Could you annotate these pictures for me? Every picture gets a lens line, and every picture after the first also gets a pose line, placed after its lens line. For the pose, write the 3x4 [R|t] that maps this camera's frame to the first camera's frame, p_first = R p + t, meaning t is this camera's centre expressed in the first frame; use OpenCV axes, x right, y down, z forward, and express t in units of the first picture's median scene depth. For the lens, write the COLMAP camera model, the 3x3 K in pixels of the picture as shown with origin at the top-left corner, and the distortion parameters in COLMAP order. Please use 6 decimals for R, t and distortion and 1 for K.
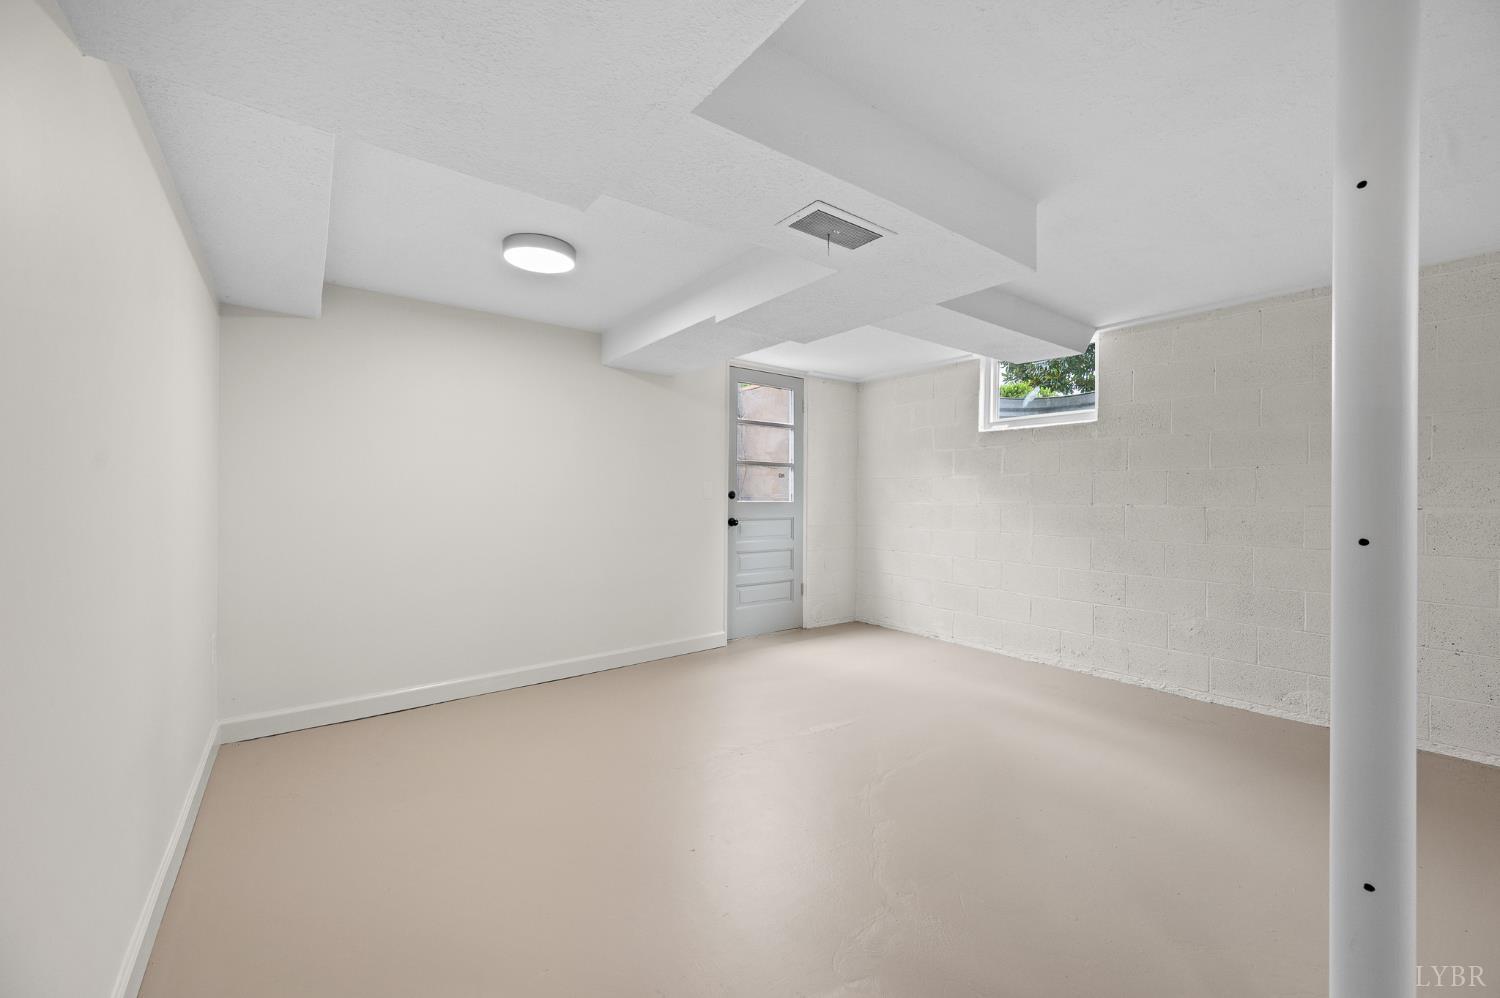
lens RADIAL K [[598.5, 0, 754.7], [0, 598.5, 500.3], [0, 0, 1]] dist [0.000279, -0.000001]
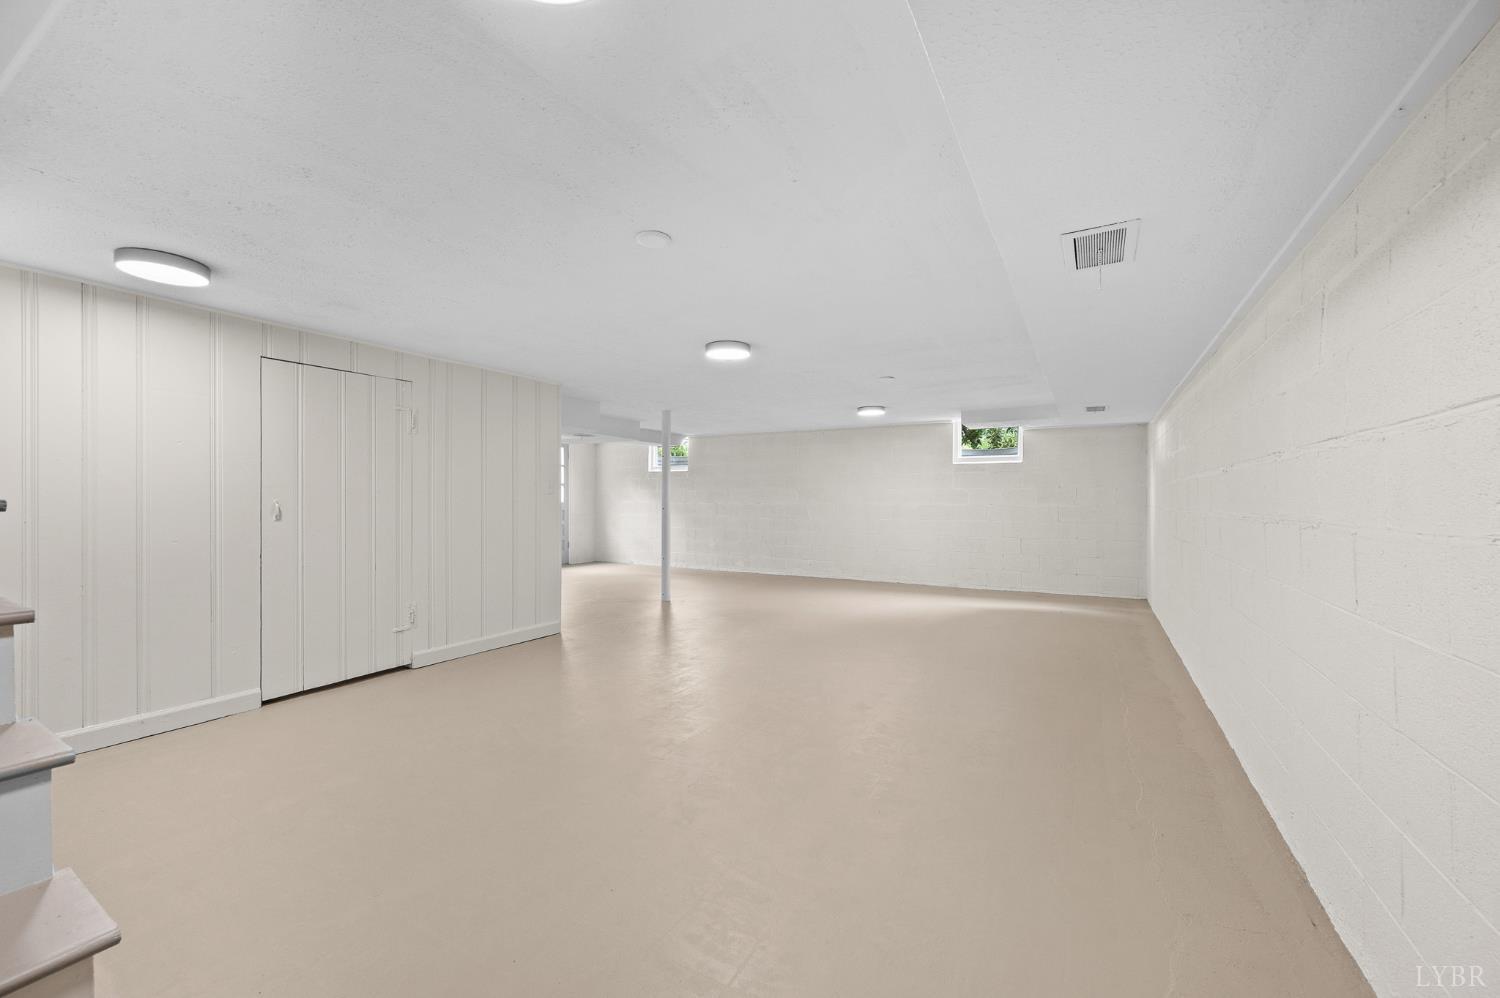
lens RADIAL K [[598.5, 0, 750.5], [0, 598.5, 499.4], [0, 0, 1]] dist [0.000279, -0.000001]
pose [[0.920713, -0.005883, 0.390196, -0.157994], [0.004424, 0.999979, 0.004639, -0.014300], [-0.390216, -0.002545, 0.920720, -1.219517]]
